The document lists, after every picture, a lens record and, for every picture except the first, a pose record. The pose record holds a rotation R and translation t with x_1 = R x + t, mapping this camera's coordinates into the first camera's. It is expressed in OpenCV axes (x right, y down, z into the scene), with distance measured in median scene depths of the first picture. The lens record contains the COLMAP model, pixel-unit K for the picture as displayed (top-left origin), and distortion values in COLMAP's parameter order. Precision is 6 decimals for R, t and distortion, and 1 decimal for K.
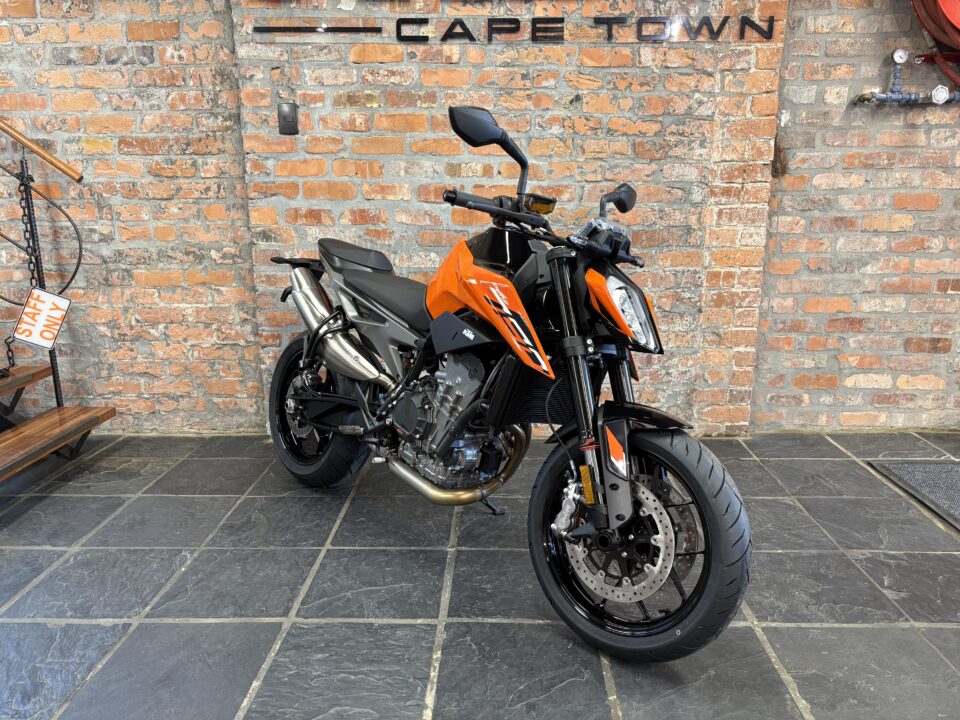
lens RADIAL K [[724.0, 0, 481.4], [0, 724.0, 365.1], [0, 0, 1]] dist [0.021355, -0.002237]
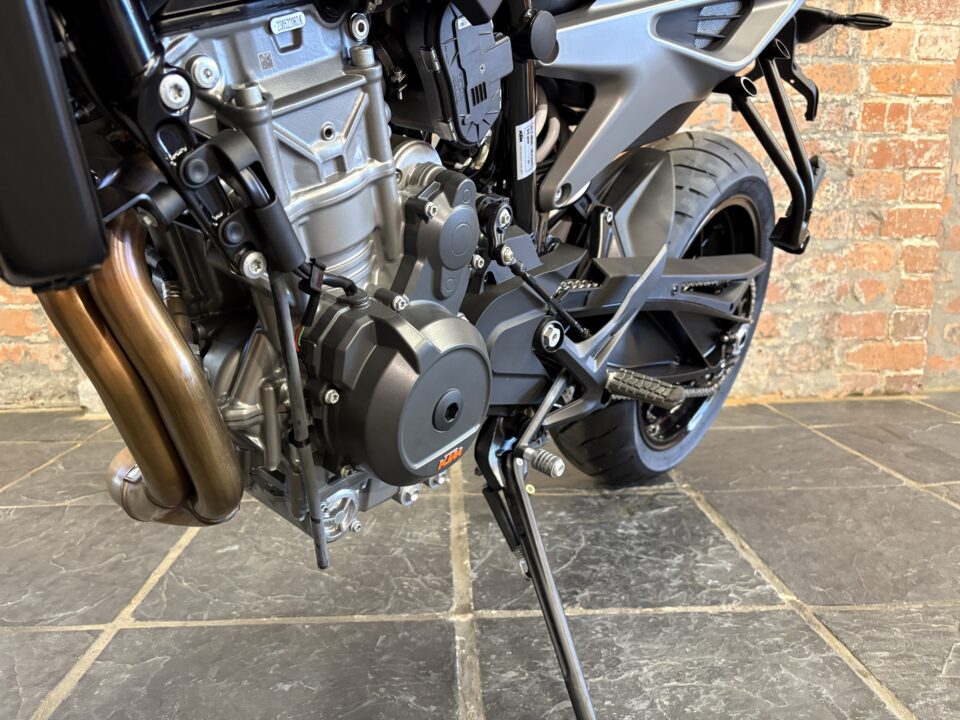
lens RADIAL K [[729.5, 0, 477.2], [0, 729.5, 359.6], [0, 0, 1]] dist [0.049840, -0.069671]
pose [[0.996568, -0.010378, 0.082123, -0.047827], [0.015568, 0.997904, -0.062813, 0.109689], [-0.081299, 0.063876, 0.994641, 0.463245]]
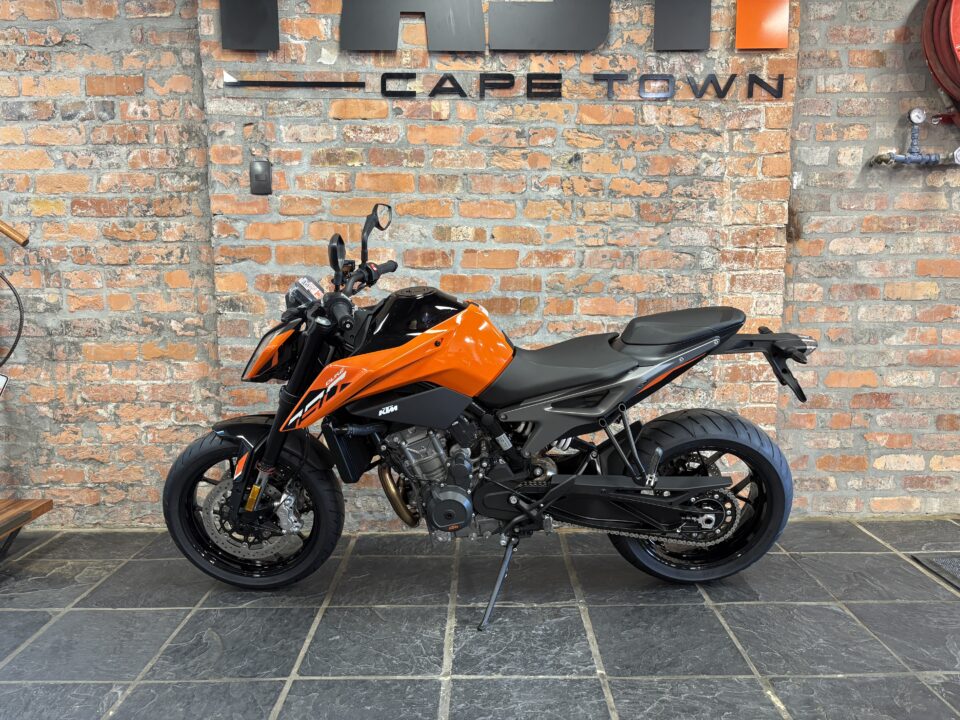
lens RADIAL K [[723.6, 0, 479.2], [0, 723.6, 362.6], [0, 0, 1]] dist [0.019920, 0.001983]
pose [[0.999535, -0.003346, 0.030296, -0.020190], [0.006446, 0.994683, -0.102783, -0.012760], [-0.029791, 0.102930, 0.994242, 0.107817]]
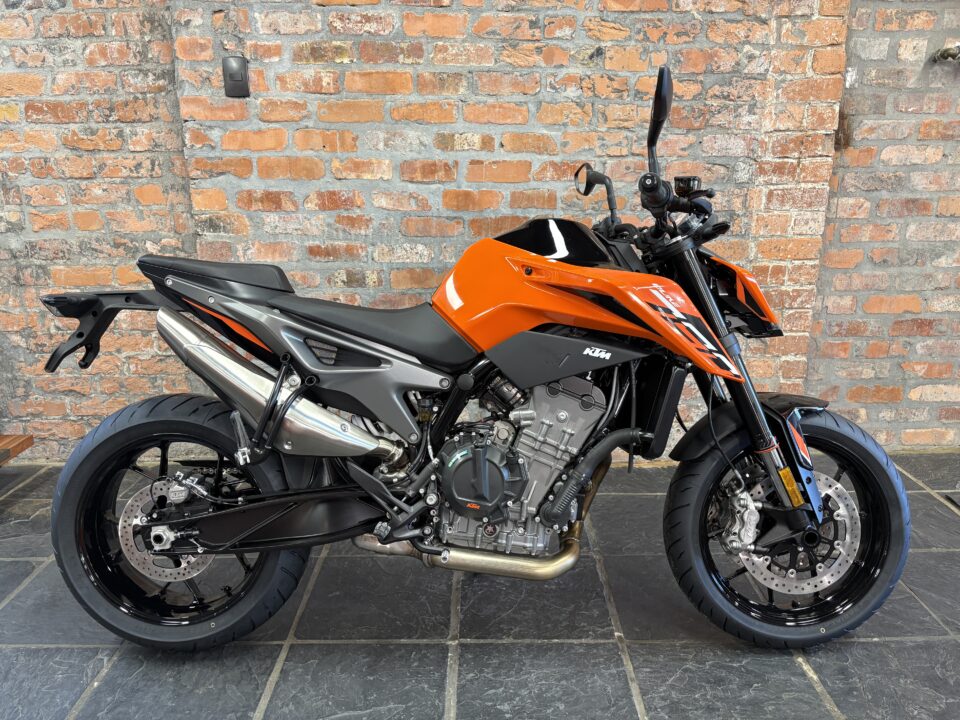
lens RADIAL K [[724.0, 0, 480.6], [0, 724.0, 362.1], [0, 0, 1]] dist [0.027538, -0.015886]
pose [[0.999584, -0.009112, 0.027382, -0.022936], [0.008063, 0.999239, 0.038173, -0.054604], [-0.027709, -0.037936, 0.998896, 0.180856]]
